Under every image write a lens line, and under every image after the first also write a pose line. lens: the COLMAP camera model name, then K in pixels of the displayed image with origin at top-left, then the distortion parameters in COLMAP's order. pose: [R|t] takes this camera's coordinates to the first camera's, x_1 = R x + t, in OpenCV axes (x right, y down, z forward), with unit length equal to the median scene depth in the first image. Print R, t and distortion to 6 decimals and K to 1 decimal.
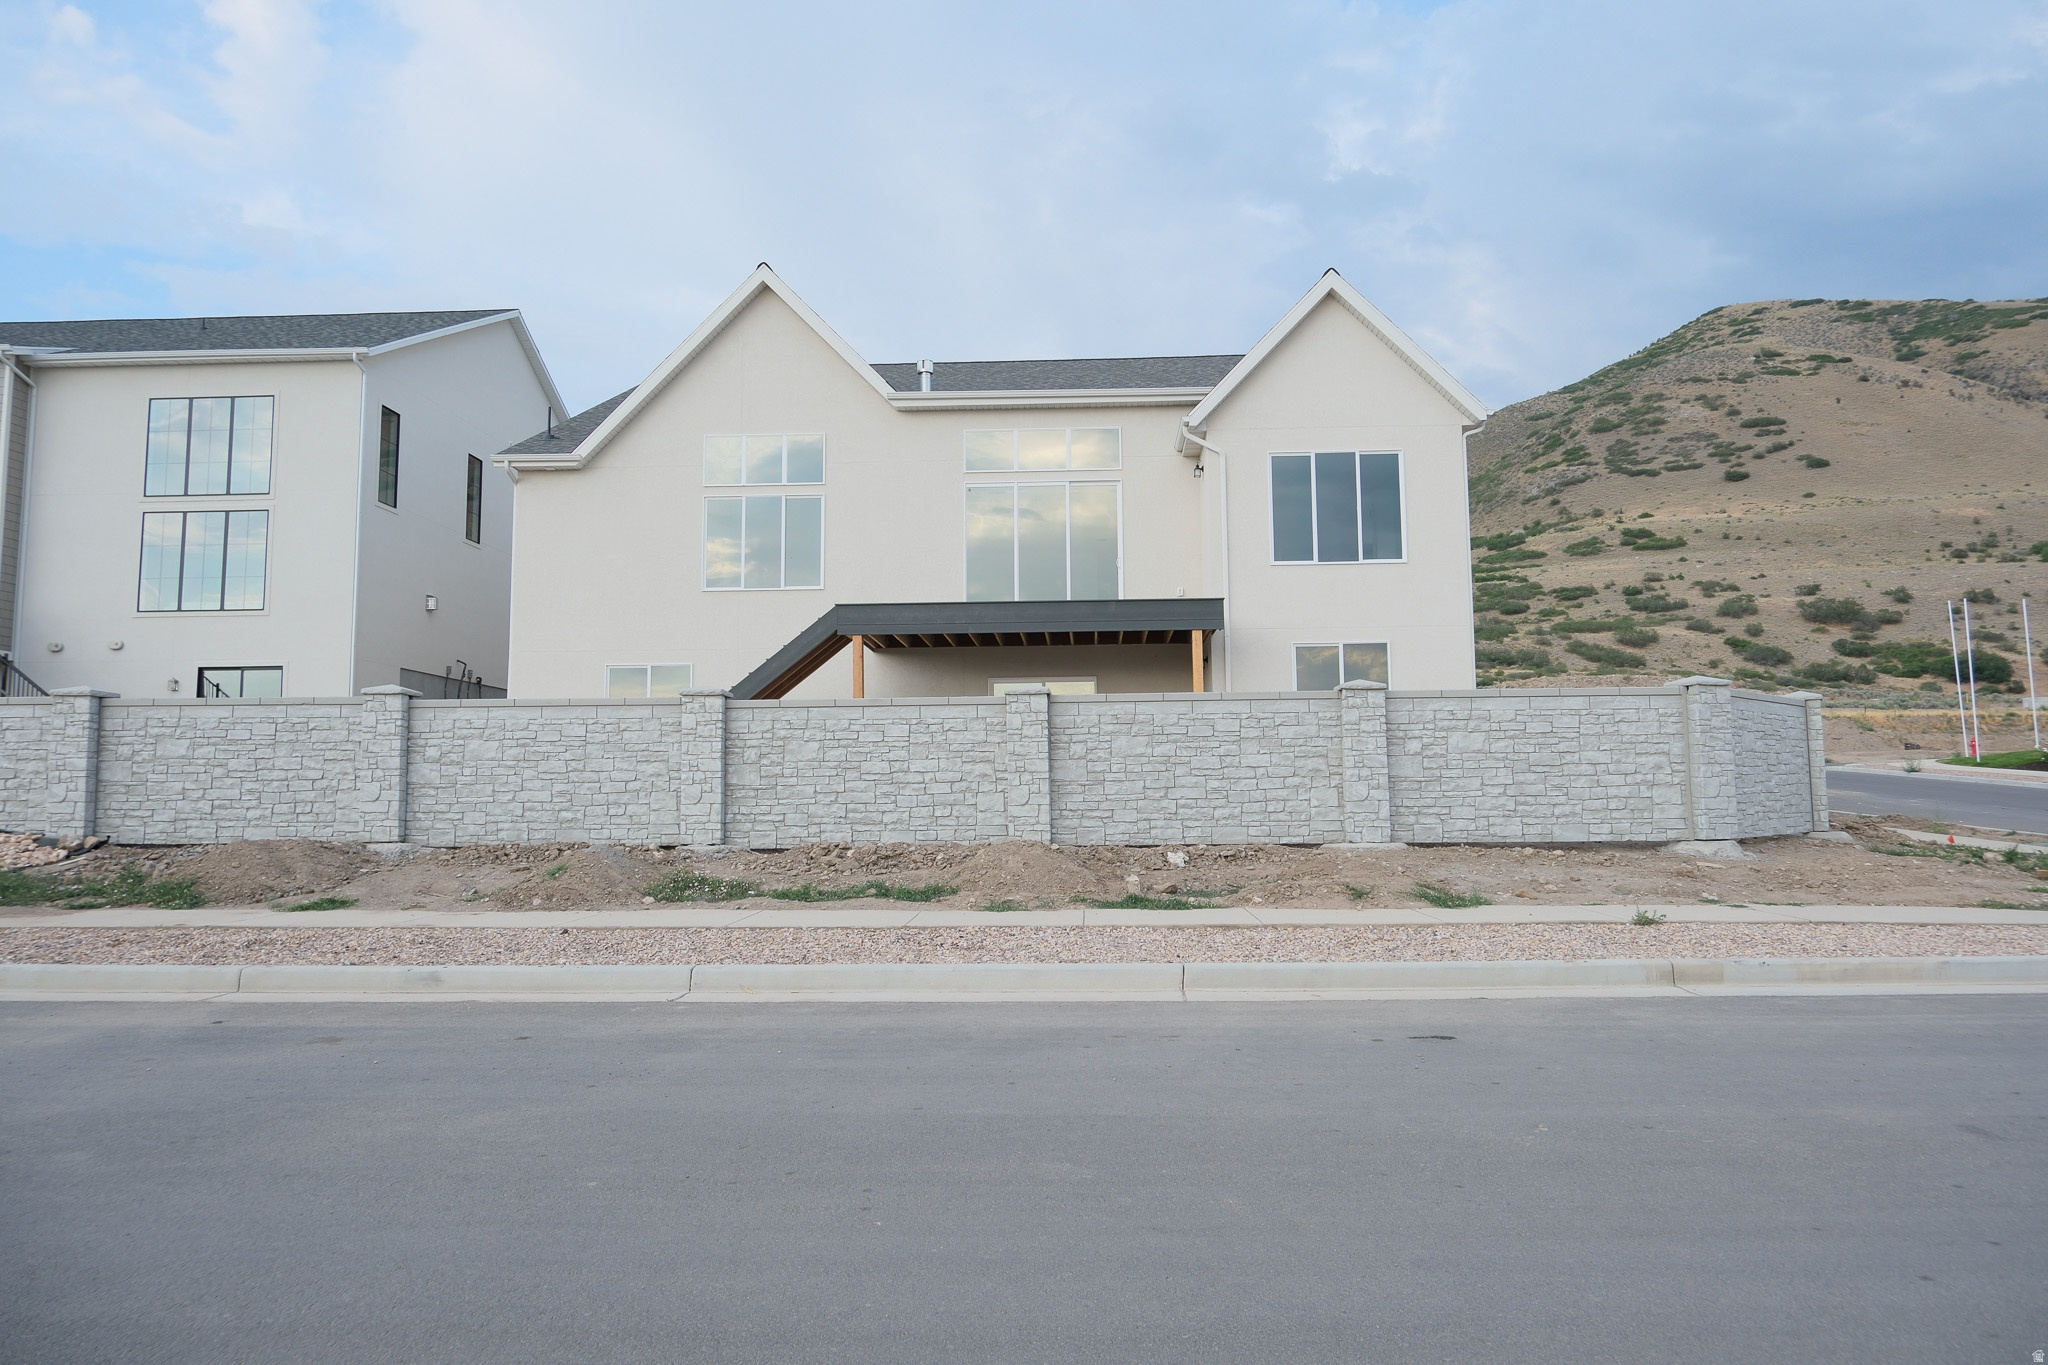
lens RADIAL K [[1353.4, 0, 1039.7], [0, 1353.4, 667.9], [0, 0, 1]] dist [-0.048704, 0.042065]
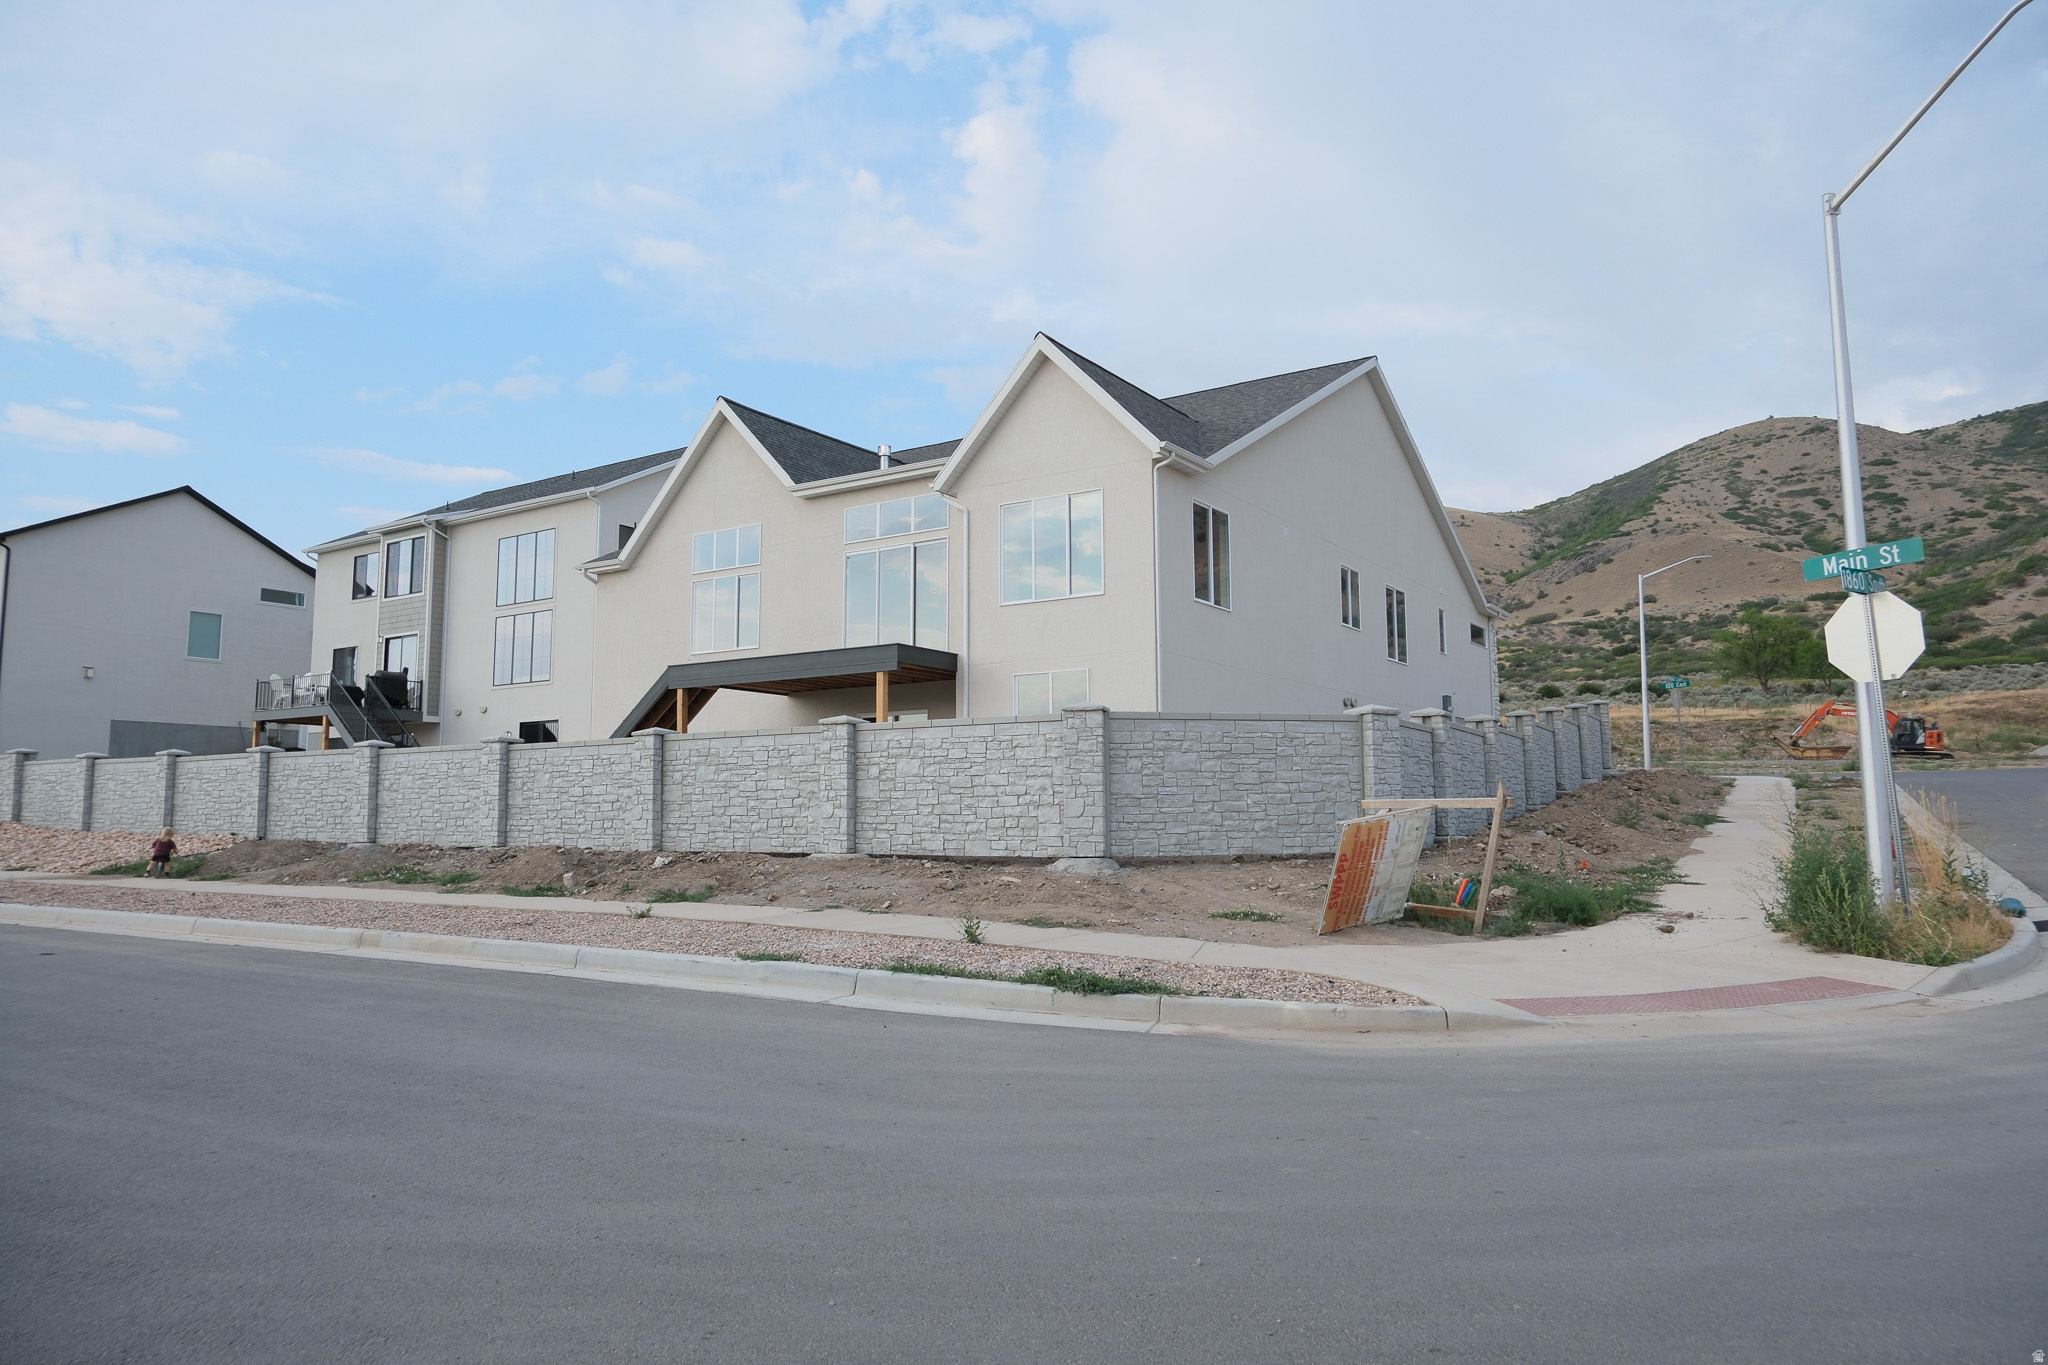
lens RADIAL K [[1353.4, 0, 1039.7], [0, 1353.4, 667.9], [0, 0, 1]] dist [-0.048704, 0.042065]
pose [[0.852320, -0.054206, -0.520203, 1.004639], [0.051734, 0.998475, -0.019279, -0.001453], [0.520455, -0.010480, 0.853825, 0.076322]]
